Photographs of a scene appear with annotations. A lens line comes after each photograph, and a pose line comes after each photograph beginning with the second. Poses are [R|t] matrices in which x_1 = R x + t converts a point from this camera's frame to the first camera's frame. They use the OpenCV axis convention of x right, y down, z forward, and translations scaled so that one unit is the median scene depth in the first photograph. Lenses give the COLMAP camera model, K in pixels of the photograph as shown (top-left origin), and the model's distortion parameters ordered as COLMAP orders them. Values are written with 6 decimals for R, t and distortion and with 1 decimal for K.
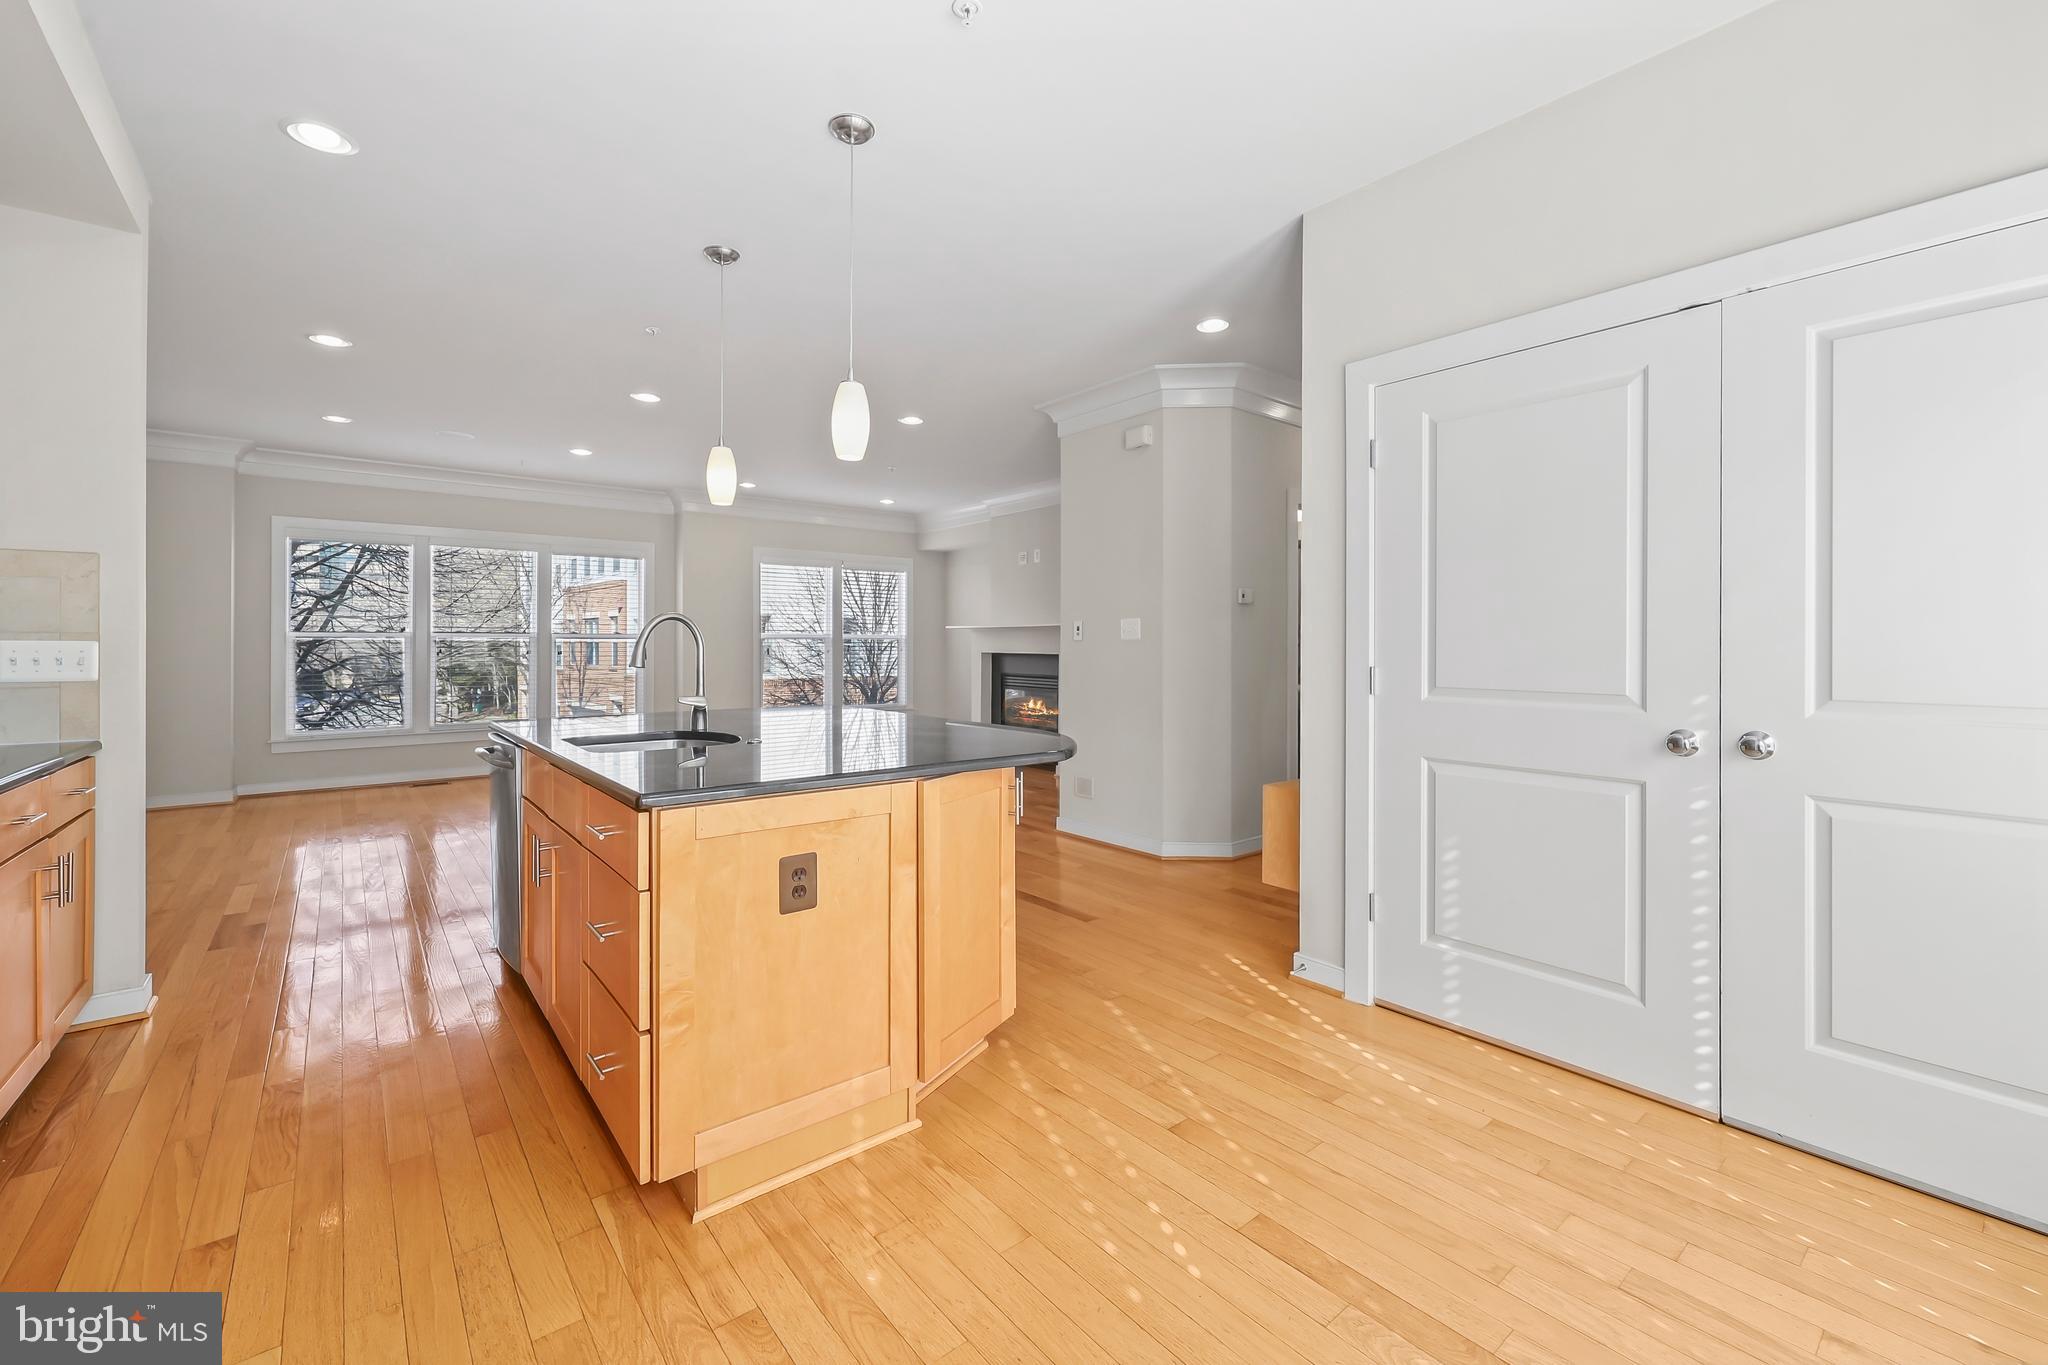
lens RADIAL K [[841.4, 0, 1035.8], [0, 841.4, 645.1], [0, 0, 1]] dist [0.001386, 0.000079]
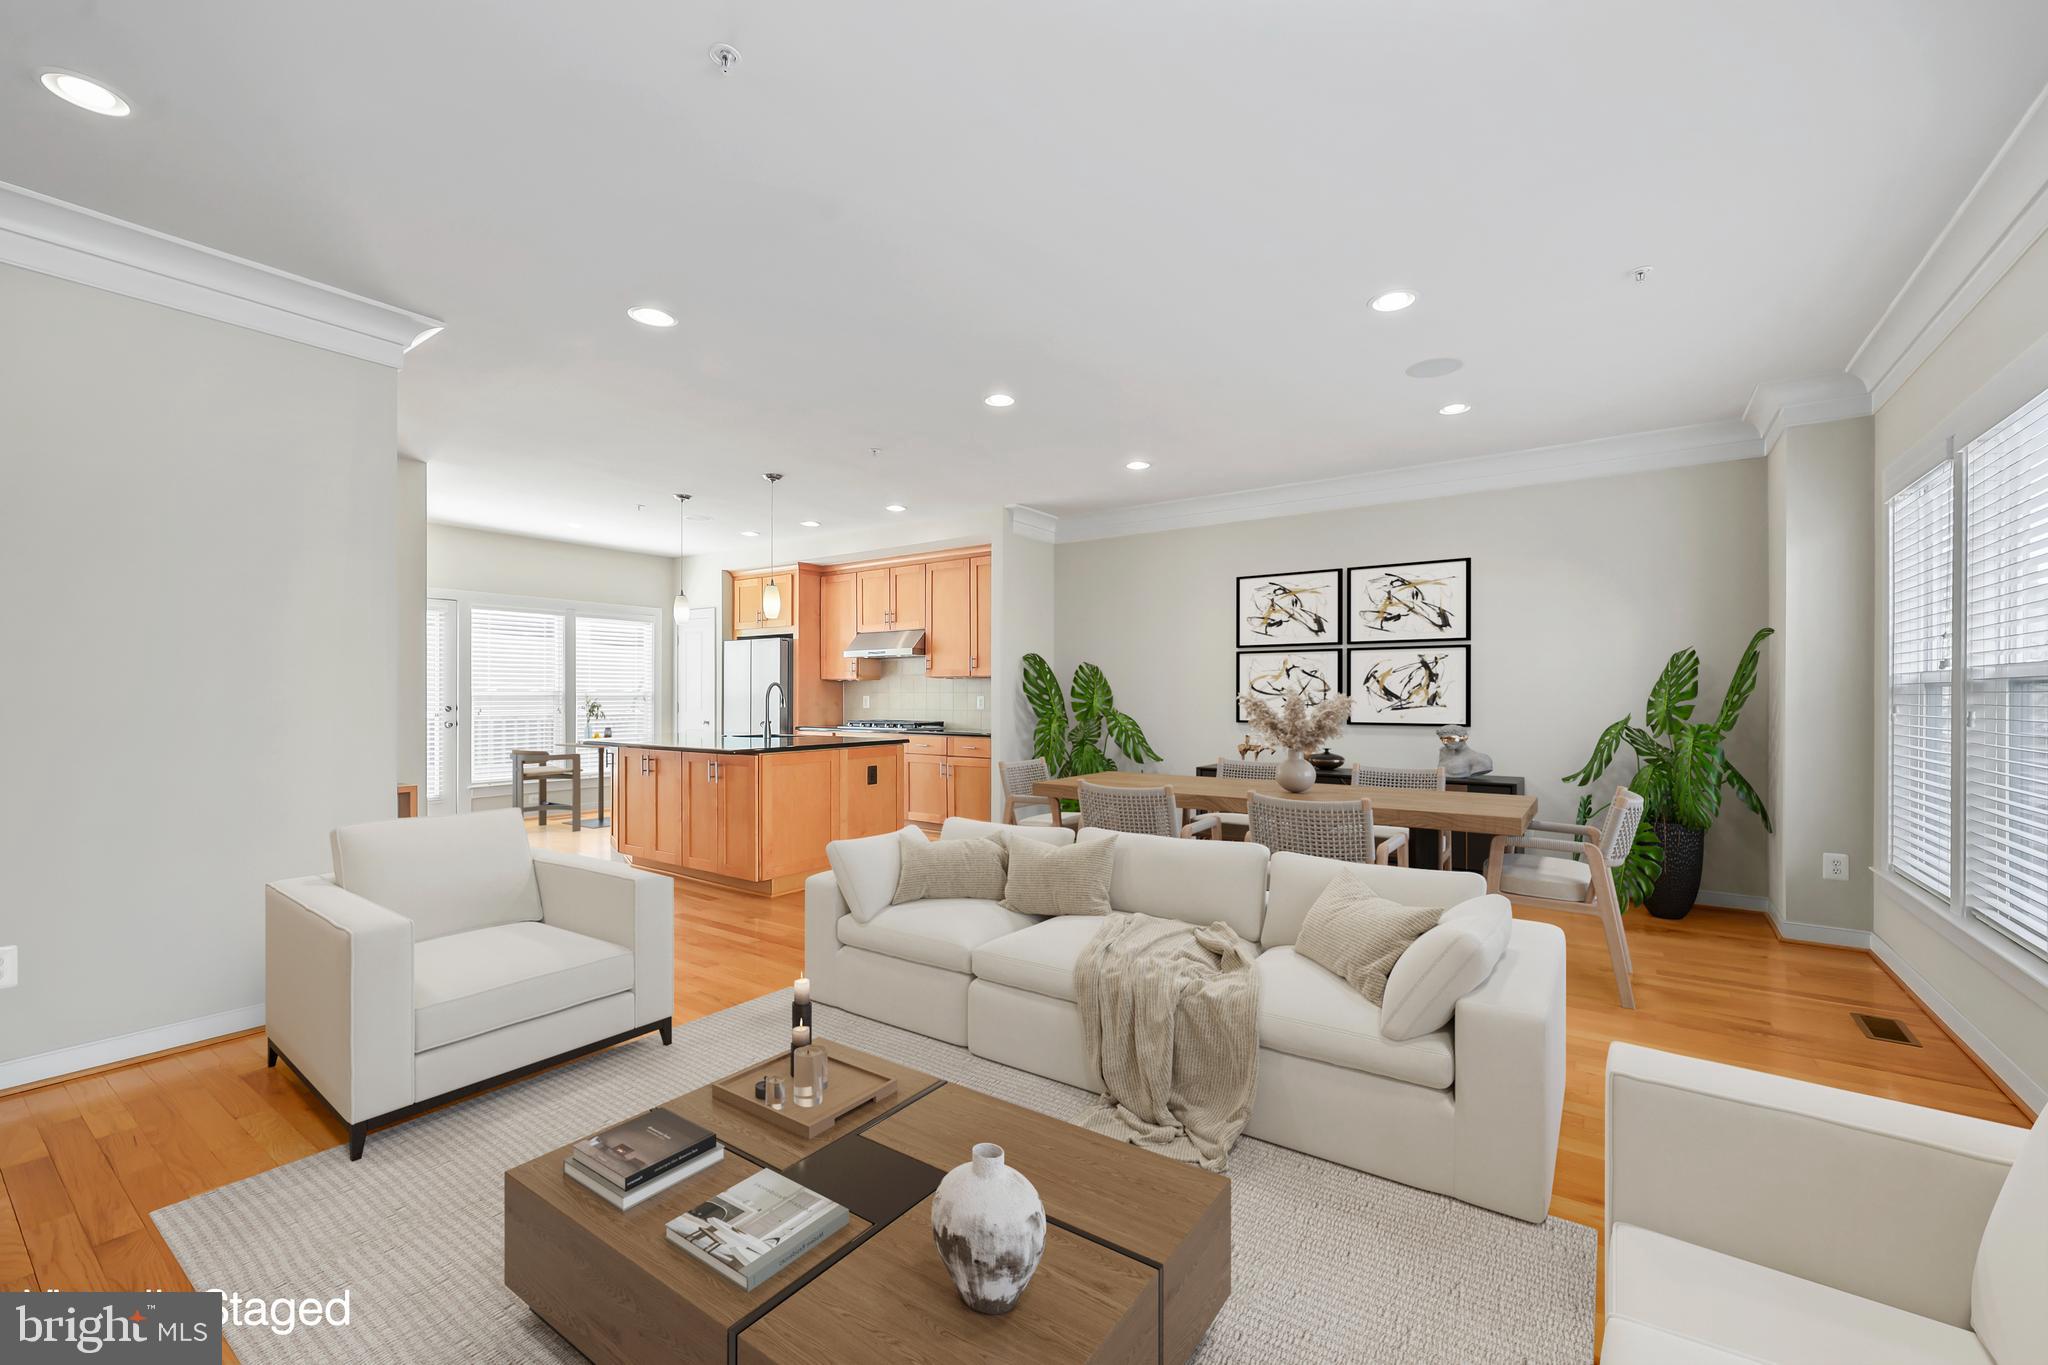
lens RADIAL K [[833.4, 0, 1034.6], [0, 833.4, 690.7], [0, 0, 1]] dist [0.000204, -0.000098]
pose [[-0.962645, -0.001744, -0.270760, -0.212725], [-0.001367, 0.999998, -0.001583, -0.006212], [0.270762, -0.001154, -0.962646, 1.406274]]
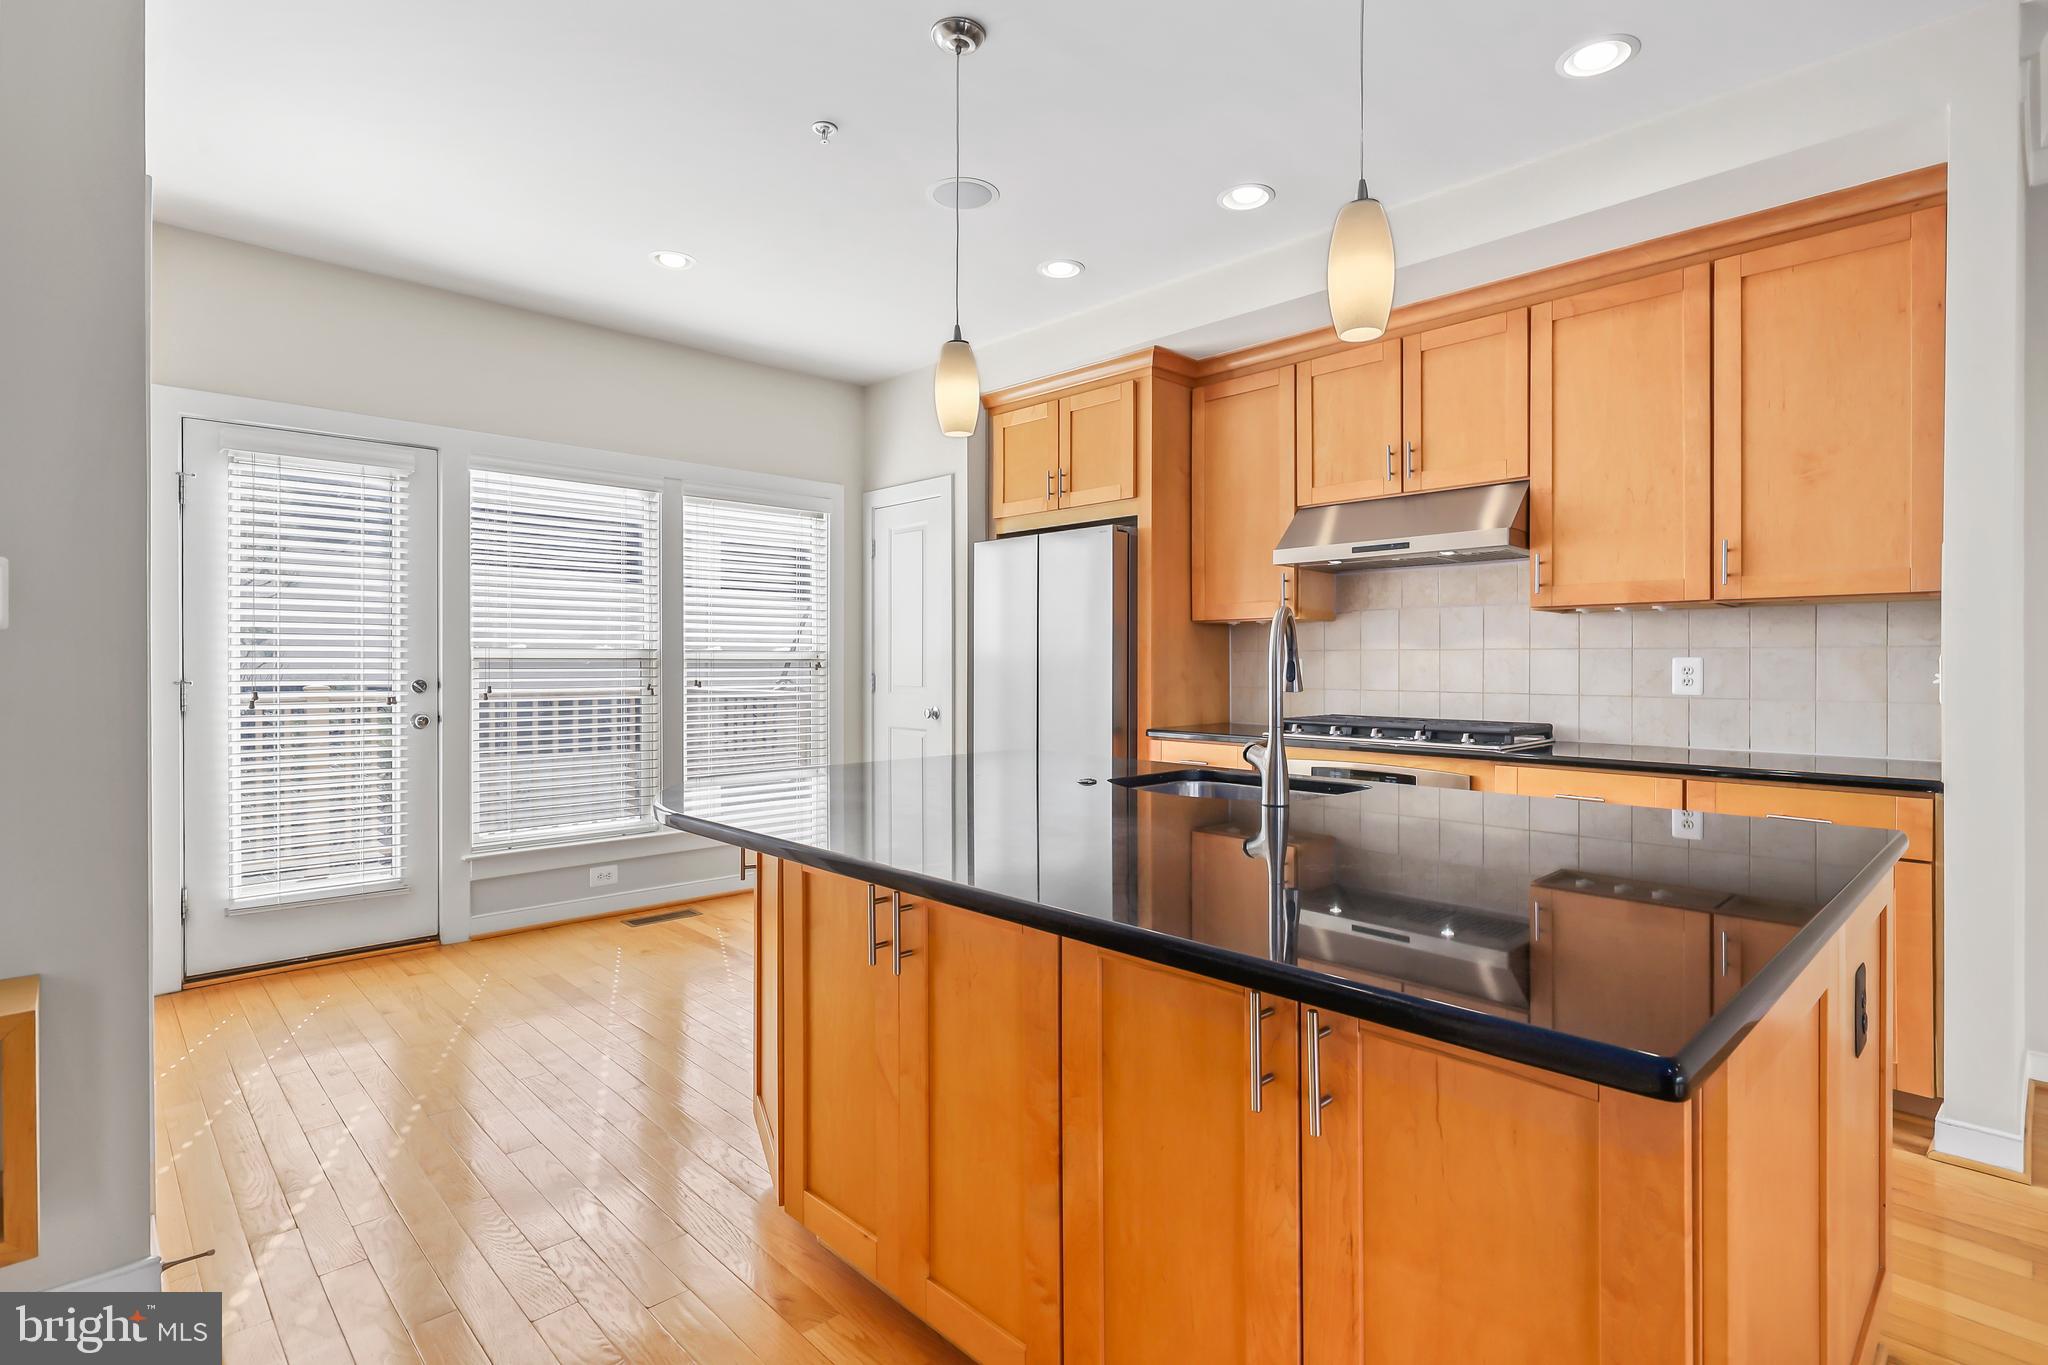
lens RADIAL K [[1000.0, 0, 1027.8], [0, 1000.0, 673.7], [0, 0, 1]] dist [0.002921, -0.000096]
pose [[-0.997146, 0.000016, -0.075494, -0.080721], [-0.001135, 0.999884, 0.015209, -0.000023], [0.075486, 0.015252, -0.997030, 0.749469]]
